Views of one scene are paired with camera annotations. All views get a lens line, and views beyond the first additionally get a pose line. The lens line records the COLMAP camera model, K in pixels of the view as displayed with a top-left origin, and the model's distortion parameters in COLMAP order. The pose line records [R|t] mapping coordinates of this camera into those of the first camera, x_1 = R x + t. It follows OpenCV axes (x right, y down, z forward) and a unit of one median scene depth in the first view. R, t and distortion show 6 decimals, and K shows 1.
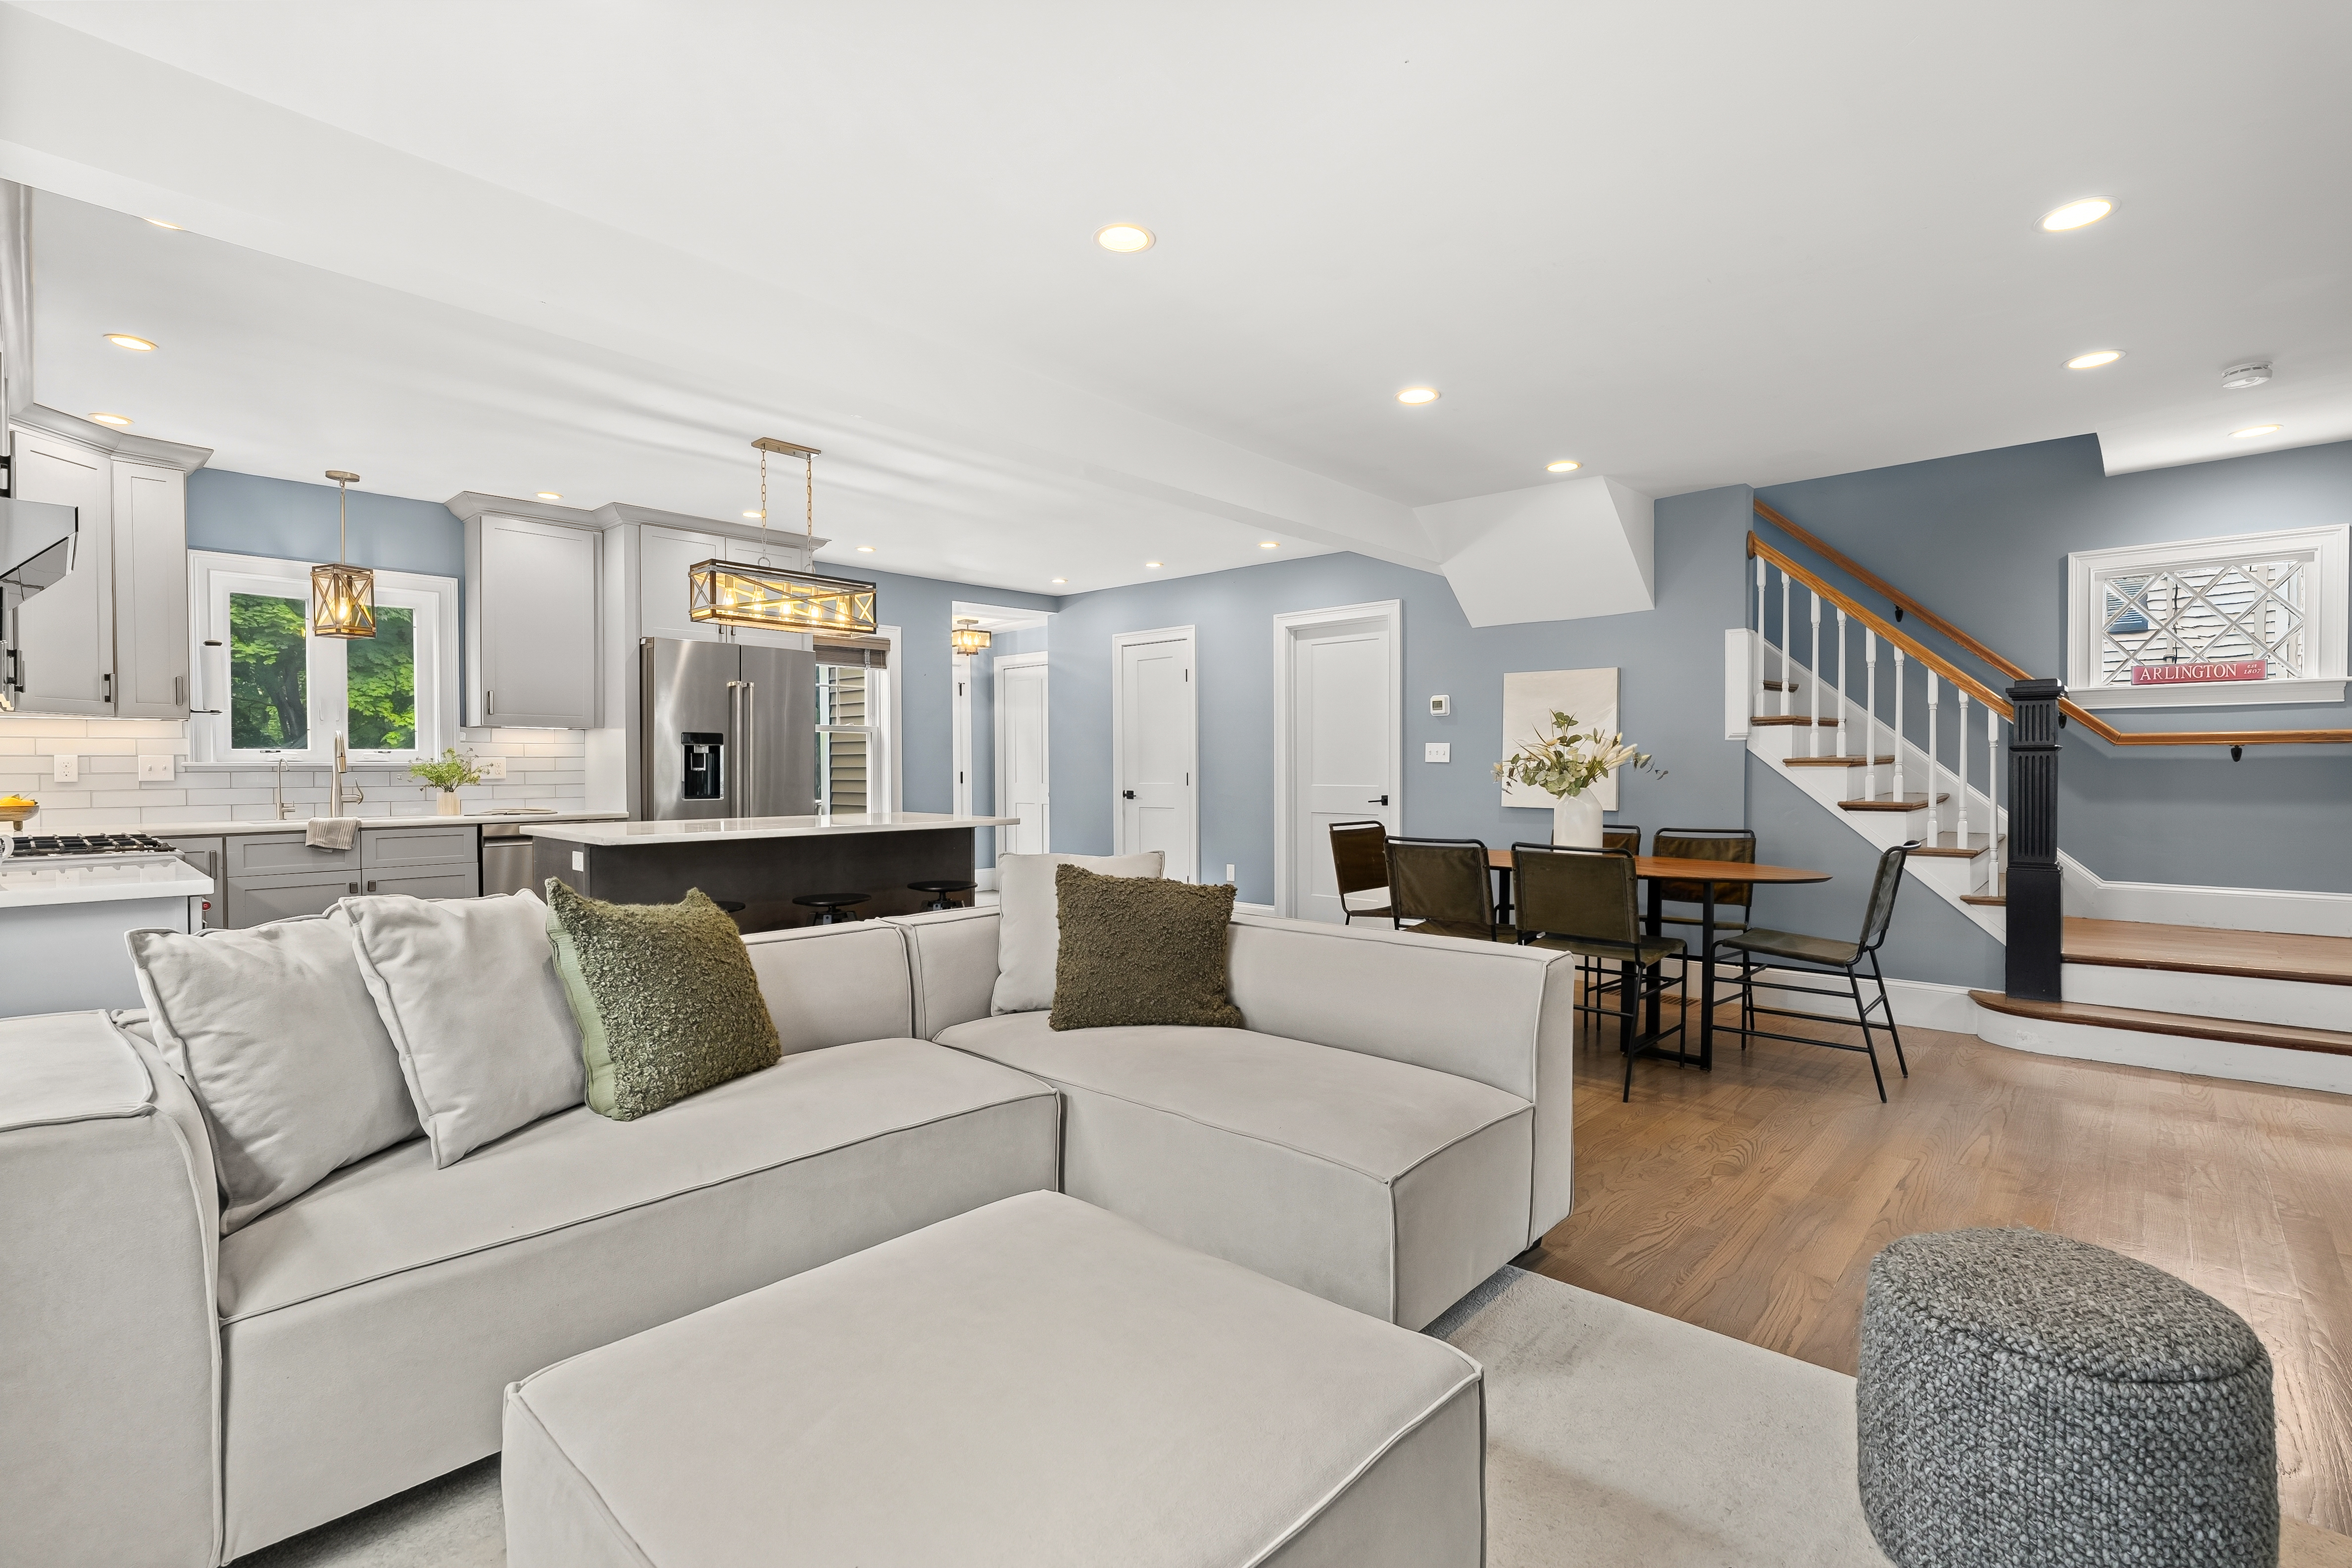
lens RADIAL K [[1063.4, 0, 1176.6], [0, 1063.4, 777.6], [0, 0, 1]] dist [-0.003390, 0.000565]
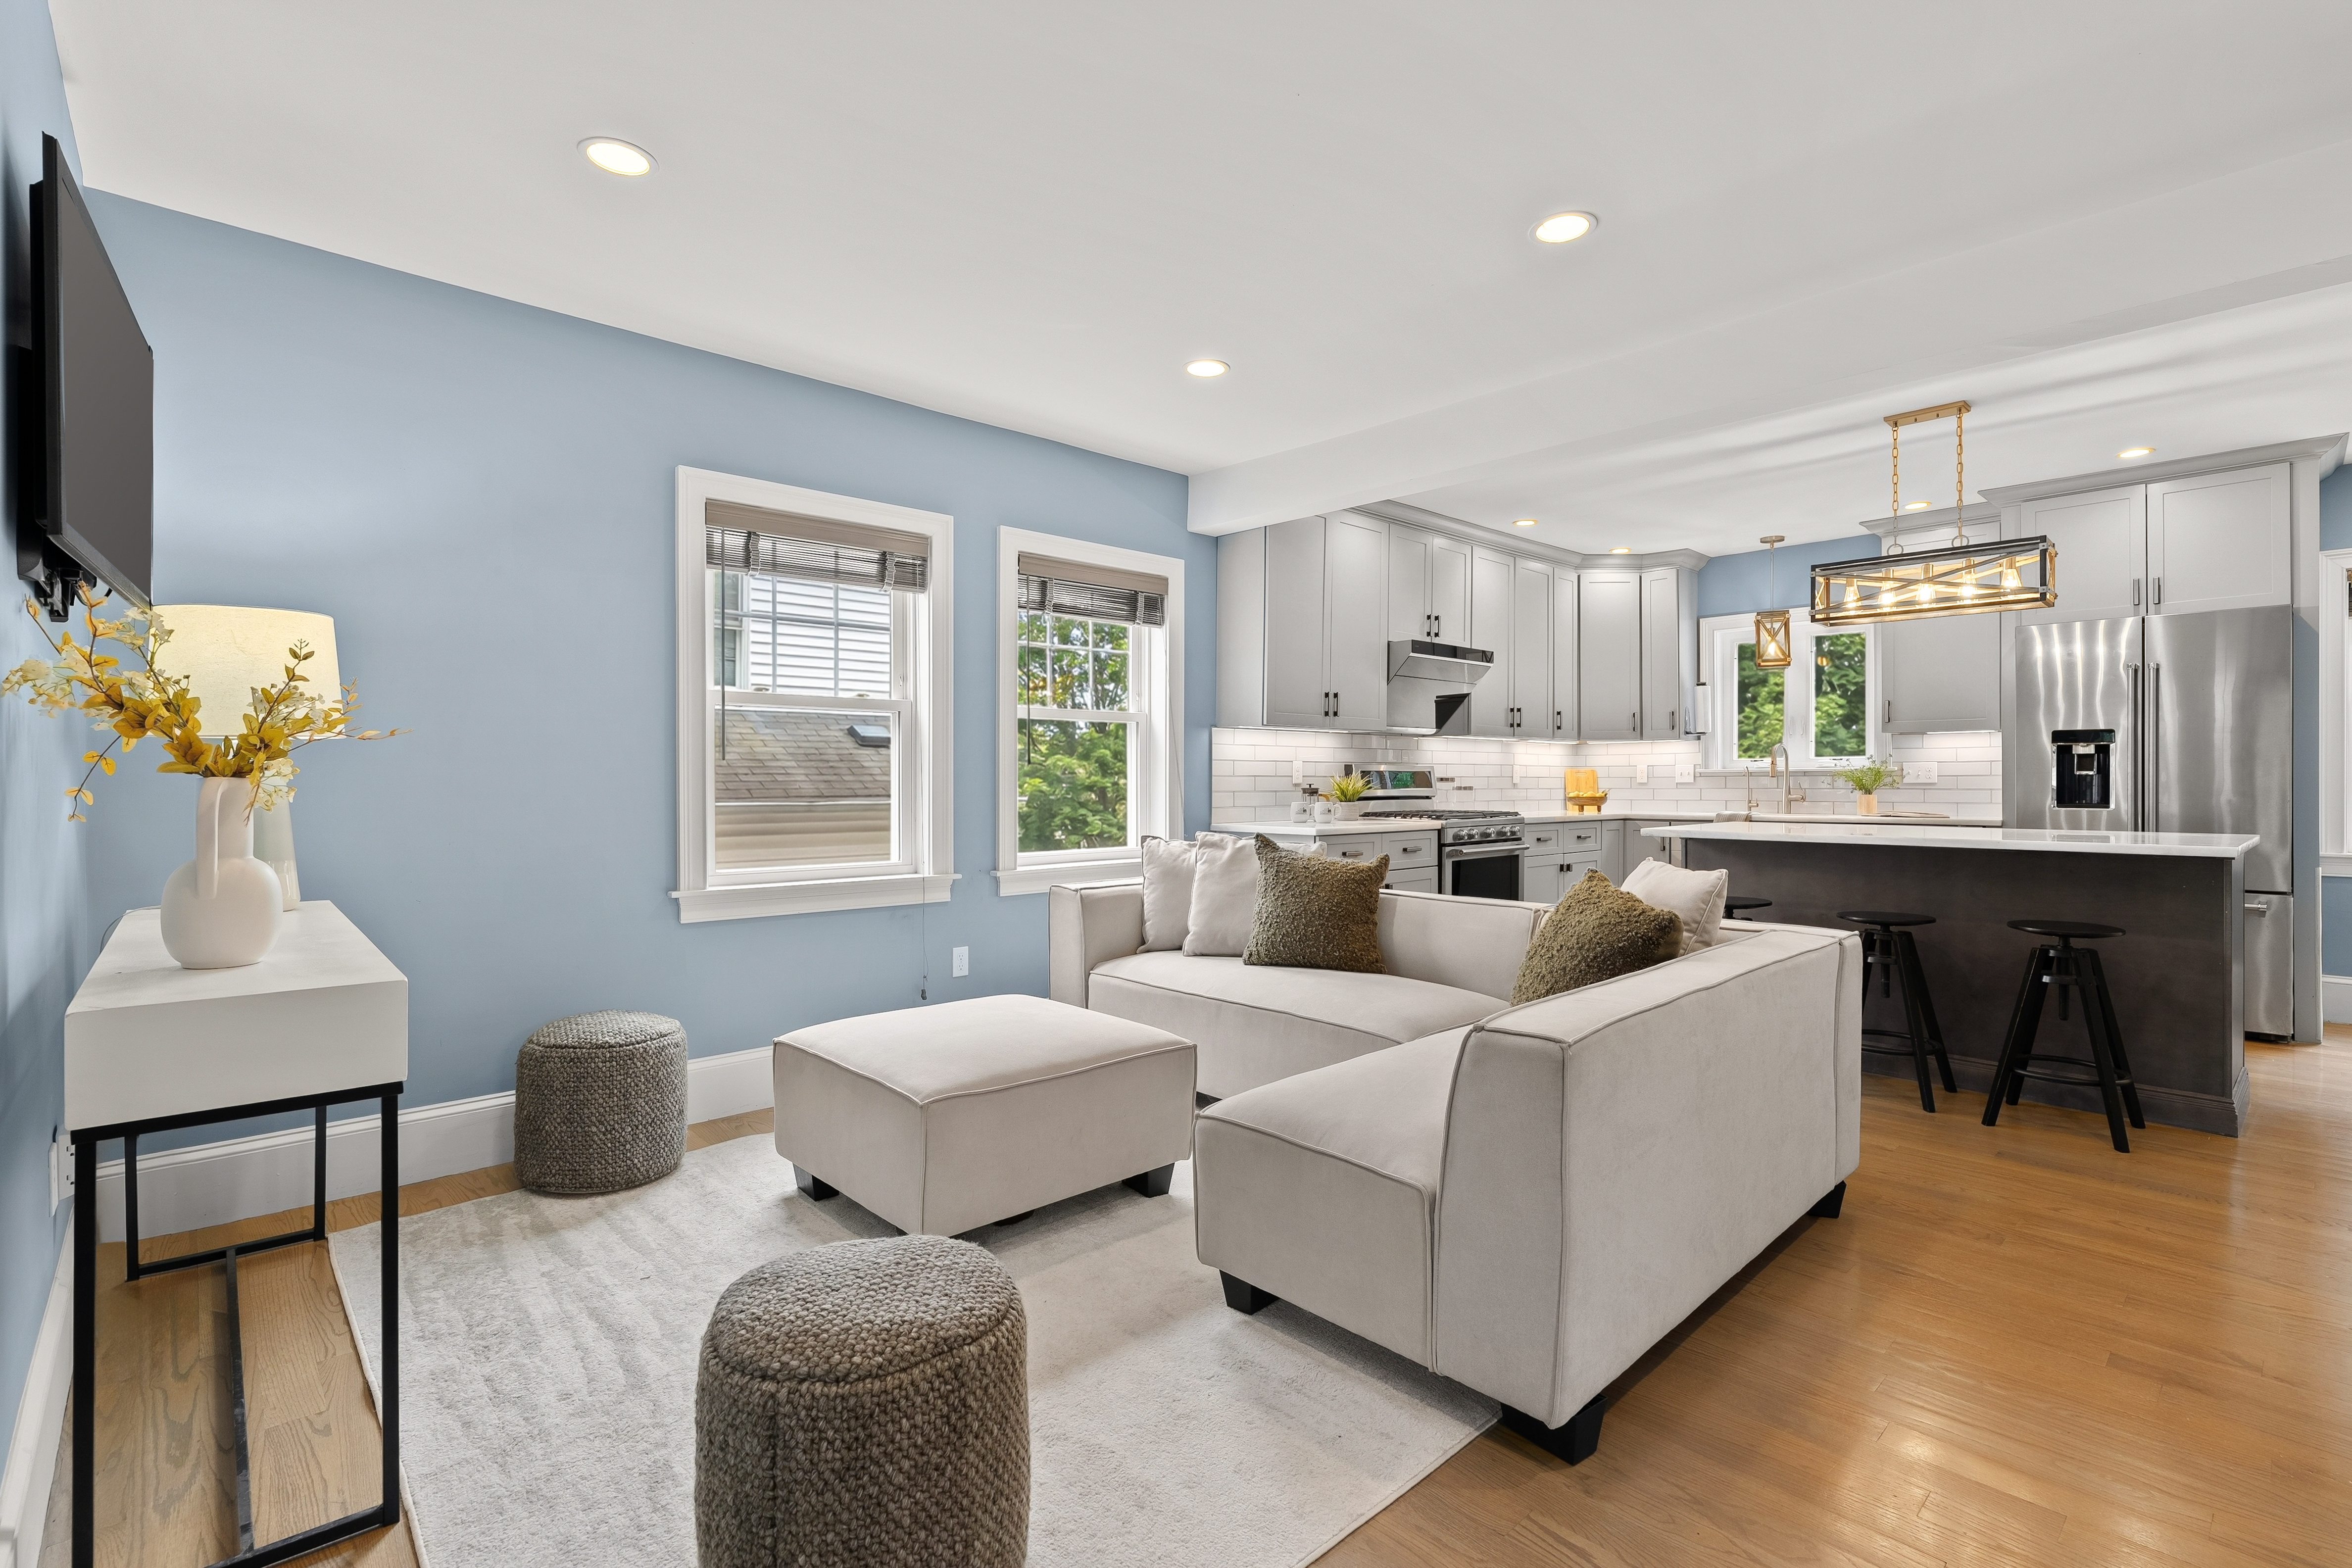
lens RADIAL K [[1085.2, 0, 1179.8], [0, 1085.2, 782.6], [0, 0, 1]] dist [-0.001973, 0.000560]
pose [[-0.080356, 0.005729, -0.996750, 0.537897], [-0.005538, 0.999965, 0.006193, -0.001854], [0.996751, 0.006017, -0.080322, 0.405094]]
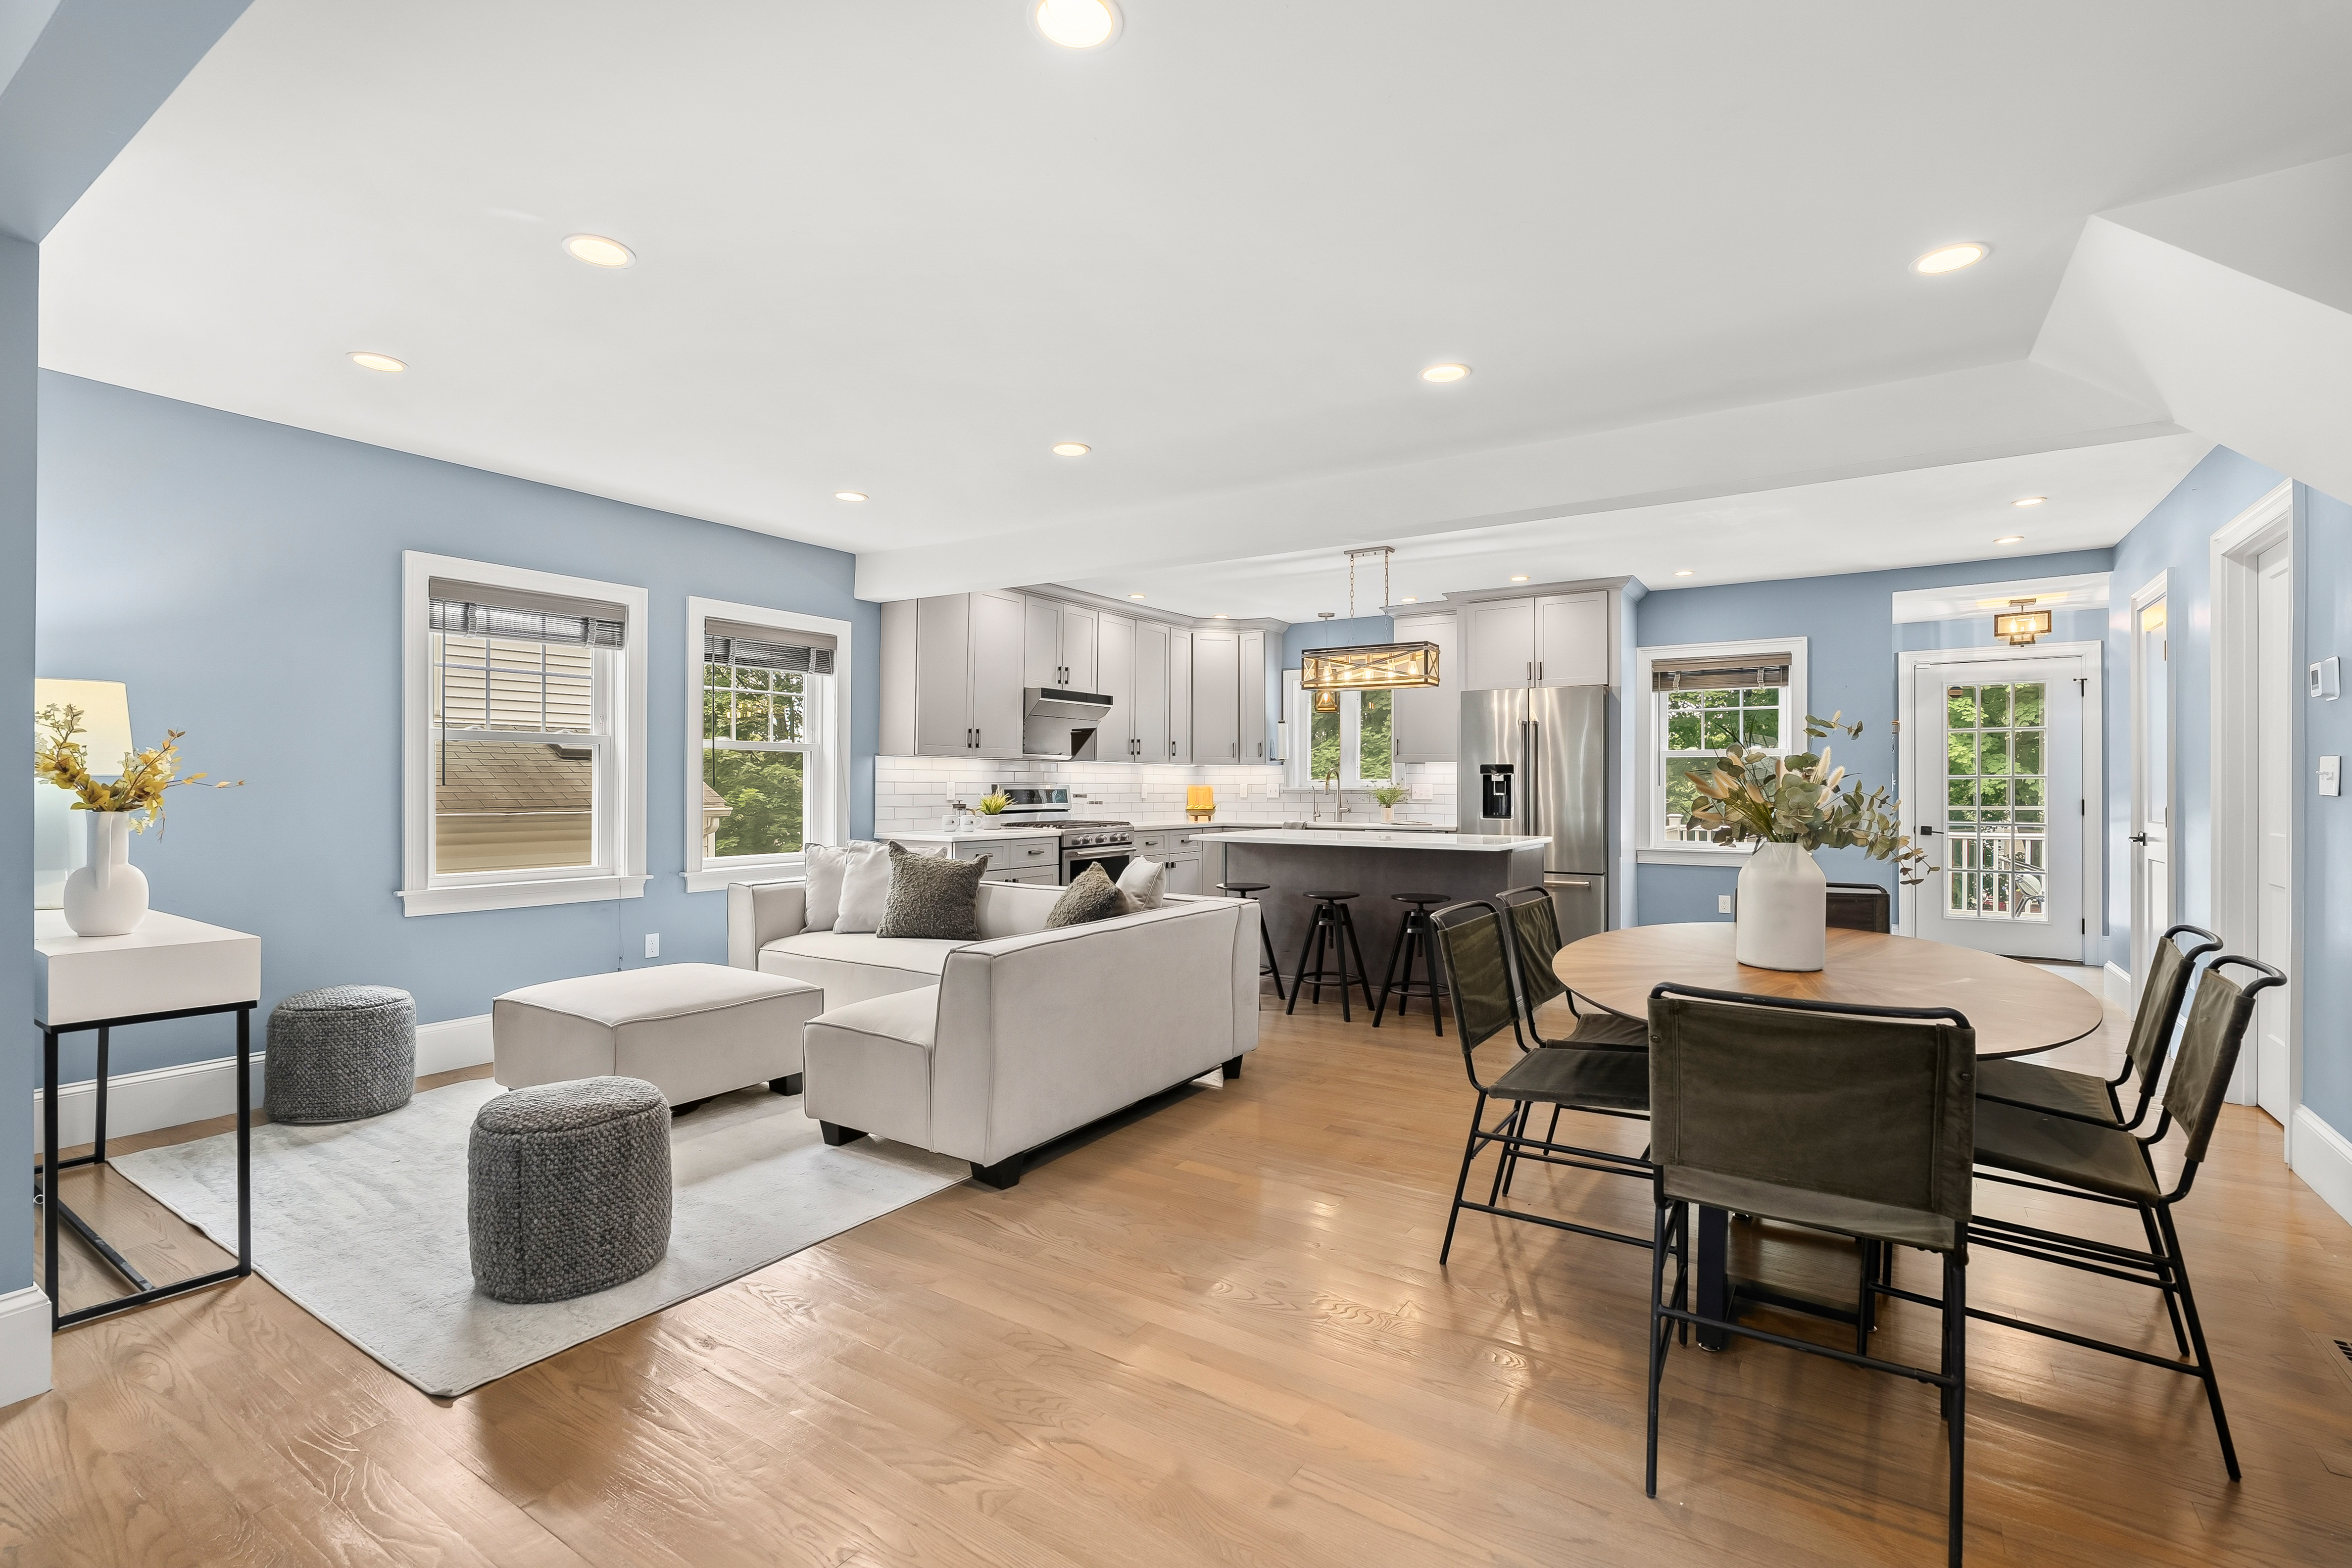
lens RADIAL K [[1067.9, 0, 1178.9], [0, 1067.9, 785.1], [0, 0, 1]] dist [-0.003856, 0.000471]
pose [[0.160139, 0.003117, -0.987090, 0.812333], [-0.010578, 0.999943, 0.001441, -0.018805], [0.987038, 0.010211, 0.160163, 0.504644]]
